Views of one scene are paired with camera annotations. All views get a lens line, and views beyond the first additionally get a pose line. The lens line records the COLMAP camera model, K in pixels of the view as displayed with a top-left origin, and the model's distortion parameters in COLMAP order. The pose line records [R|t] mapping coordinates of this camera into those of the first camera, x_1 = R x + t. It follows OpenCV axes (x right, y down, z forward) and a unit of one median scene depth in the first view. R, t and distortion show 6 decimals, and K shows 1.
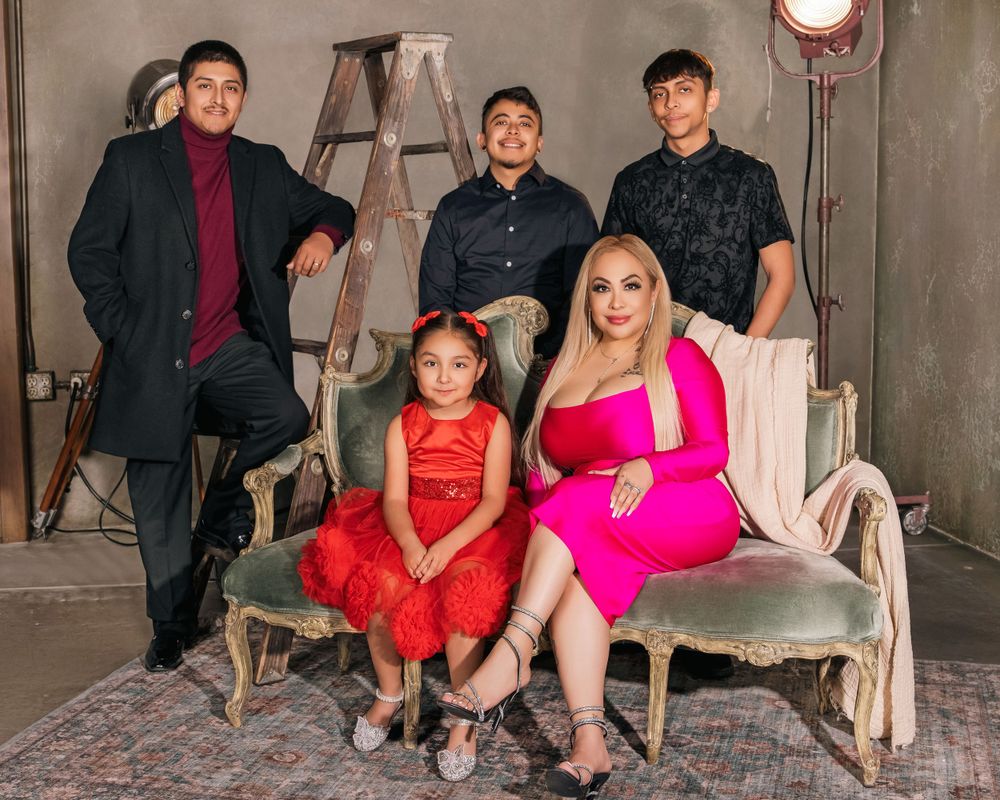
lens RADIAL K [[1464.2, 0, 465.2], [0, 1464.2, 417.4], [0, 0, 1]] dist [-0.087694, 0.153125]
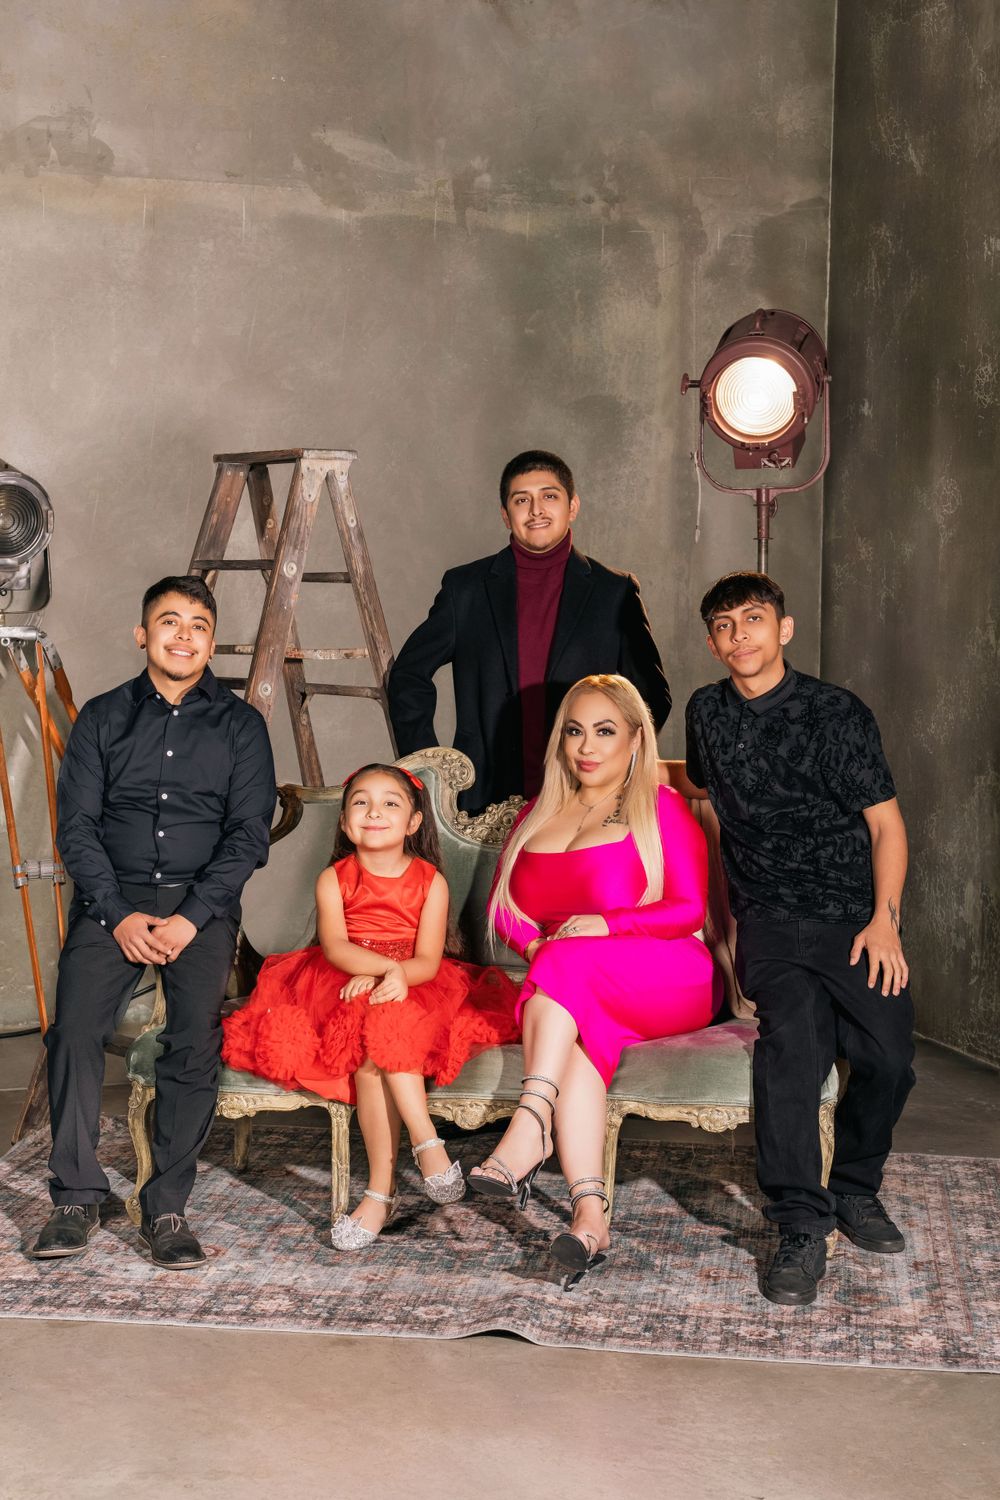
lens RADIAL K [[2434.0, 0, 499.3], [0, 2434.0, 822.1], [0, 0, 1]] dist [0.142031, -0.043820]
pose [[0.989051, 0.001674, 0.147566, -0.149615], [0.005569, 0.998800, -0.048659, 0.037112], [-0.147471, 0.048949, 0.987854, -0.494663]]
